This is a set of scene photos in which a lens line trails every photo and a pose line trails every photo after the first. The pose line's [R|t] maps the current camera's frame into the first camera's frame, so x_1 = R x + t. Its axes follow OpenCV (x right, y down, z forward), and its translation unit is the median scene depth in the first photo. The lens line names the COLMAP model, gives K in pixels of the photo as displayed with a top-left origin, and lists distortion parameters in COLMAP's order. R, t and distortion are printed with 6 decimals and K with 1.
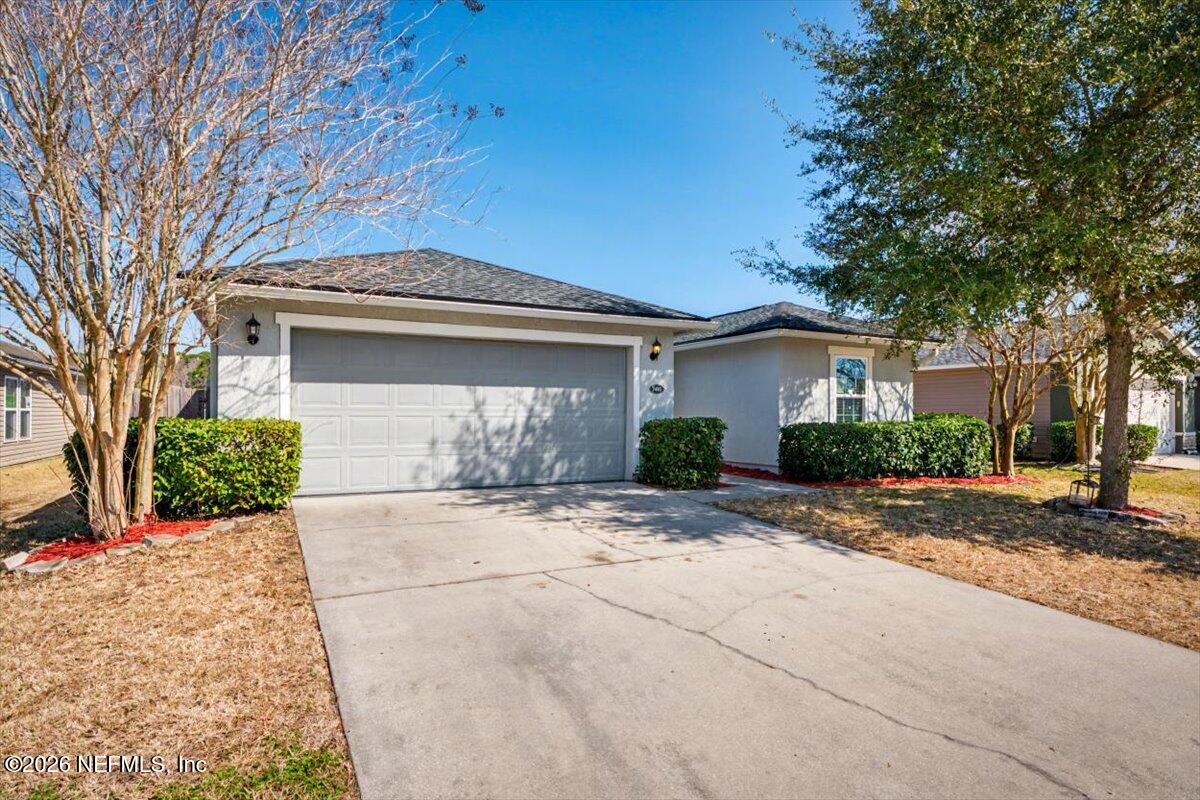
lens RADIAL K [[526.1, 0, 599.4], [0, 526.1, 411.0], [0, 0, 1]] dist [0.002096, -0.000151]
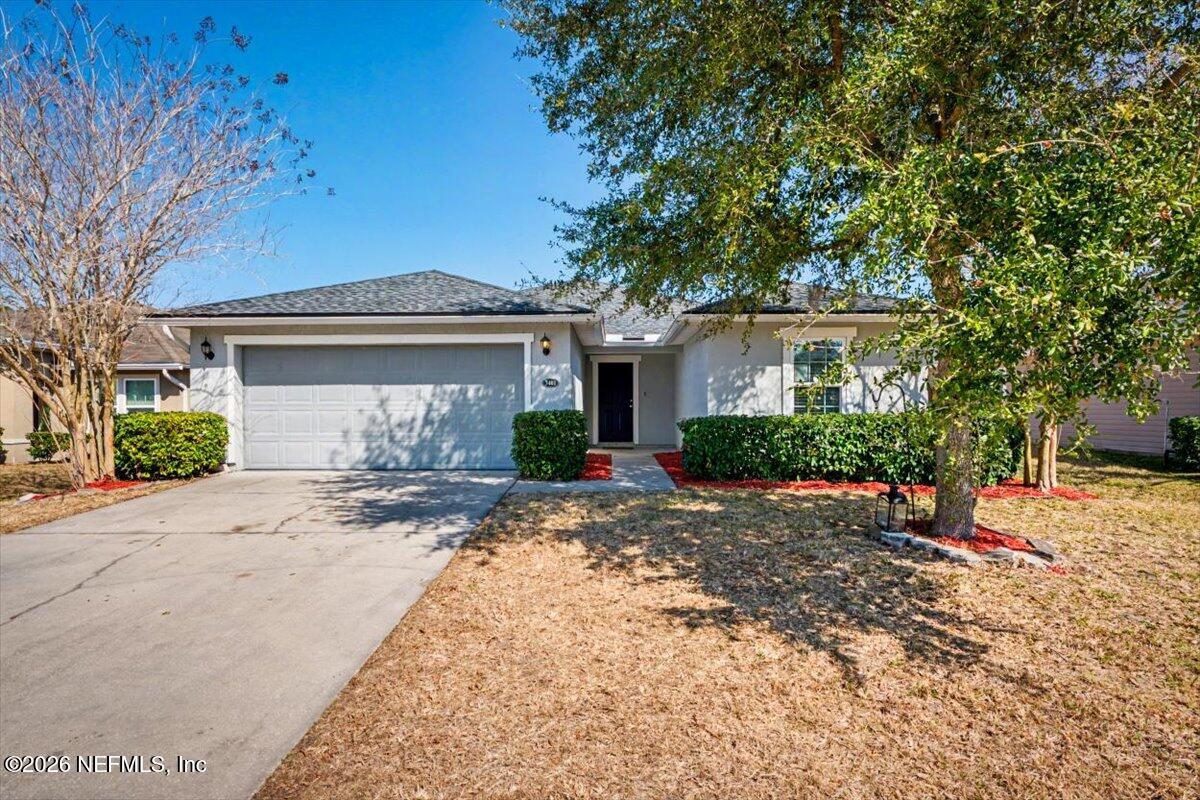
lens RADIAL K [[491.3, 0, 599.1], [0, 491.3, 407.7], [0, 0, 1]] dist [-0.001463, -0.000374]
pose [[0.918129, -0.011036, -0.396129, 0.625853], [0.008377, 0.999929, -0.008442, 0.015939], [0.396194, 0.004432, 0.918156, 0.171018]]
